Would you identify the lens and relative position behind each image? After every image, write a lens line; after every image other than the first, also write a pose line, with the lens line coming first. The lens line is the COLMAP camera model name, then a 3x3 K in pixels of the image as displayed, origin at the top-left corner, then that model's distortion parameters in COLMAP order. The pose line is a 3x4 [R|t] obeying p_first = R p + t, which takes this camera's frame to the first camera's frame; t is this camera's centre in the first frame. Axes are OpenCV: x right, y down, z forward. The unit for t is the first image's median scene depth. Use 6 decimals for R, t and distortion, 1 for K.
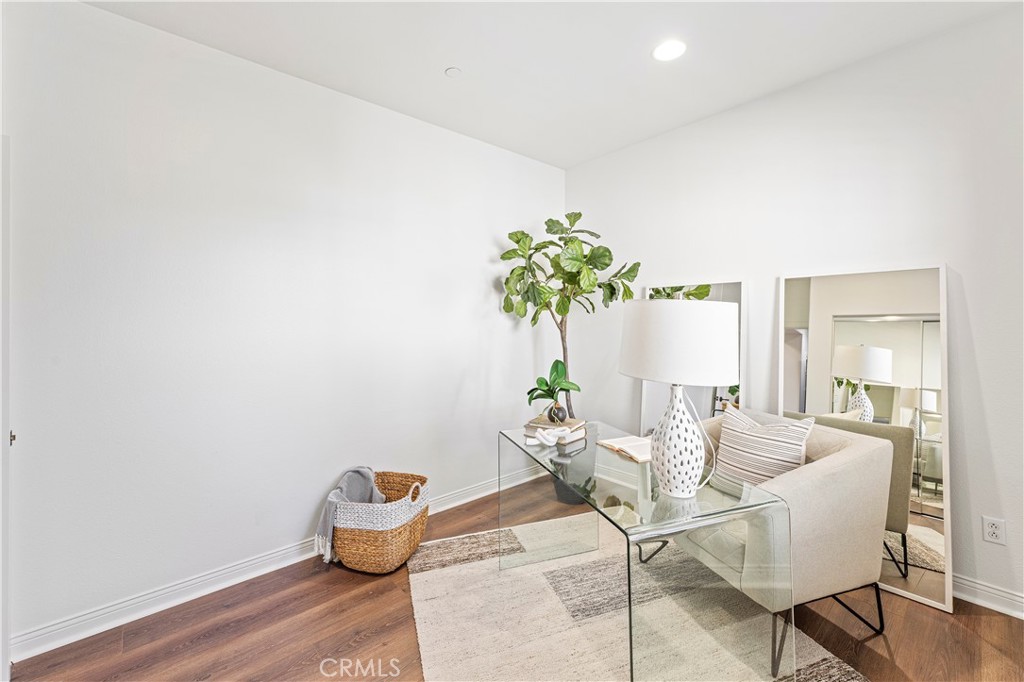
lens RADIAL K [[420.5, 0, 515.3], [0, 420.5, 327.2], [0, 0, 1]] dist [0.000644, -0.000081]
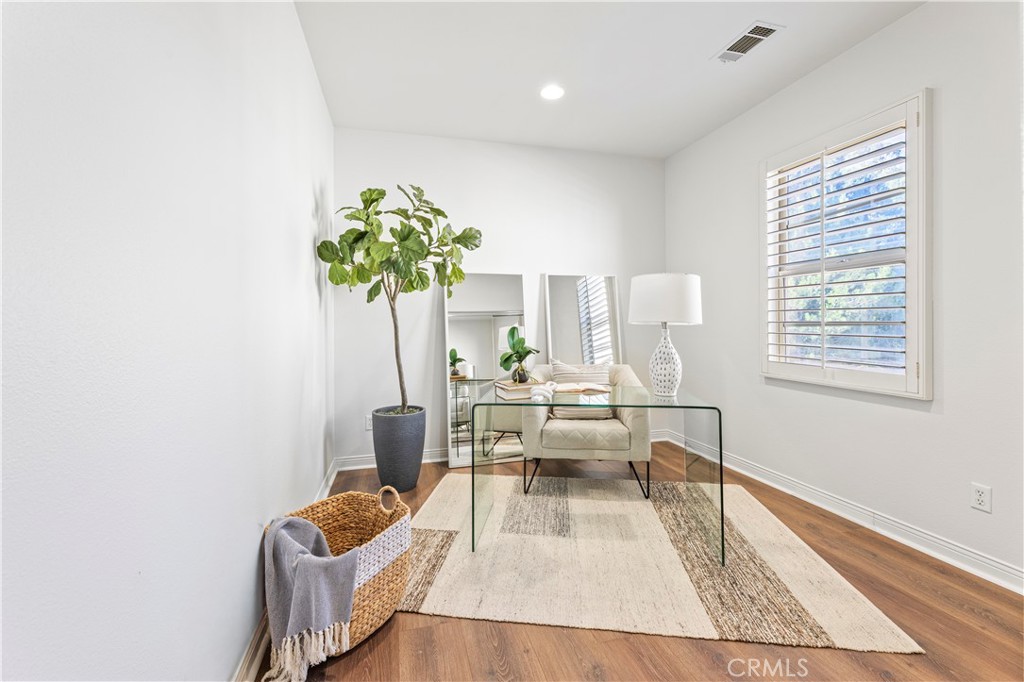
lens RADIAL K [[420.5, 0, 515.3], [0, 420.5, 327.2], [0, 0, 1]] dist [0.000644, -0.000081]
pose [[0.449072, -0.007001, 0.893468, -0.810965], [0.014096, 0.999900, 0.000750, 0.072307], [-0.893384, 0.012257, 0.449126, 0.472981]]
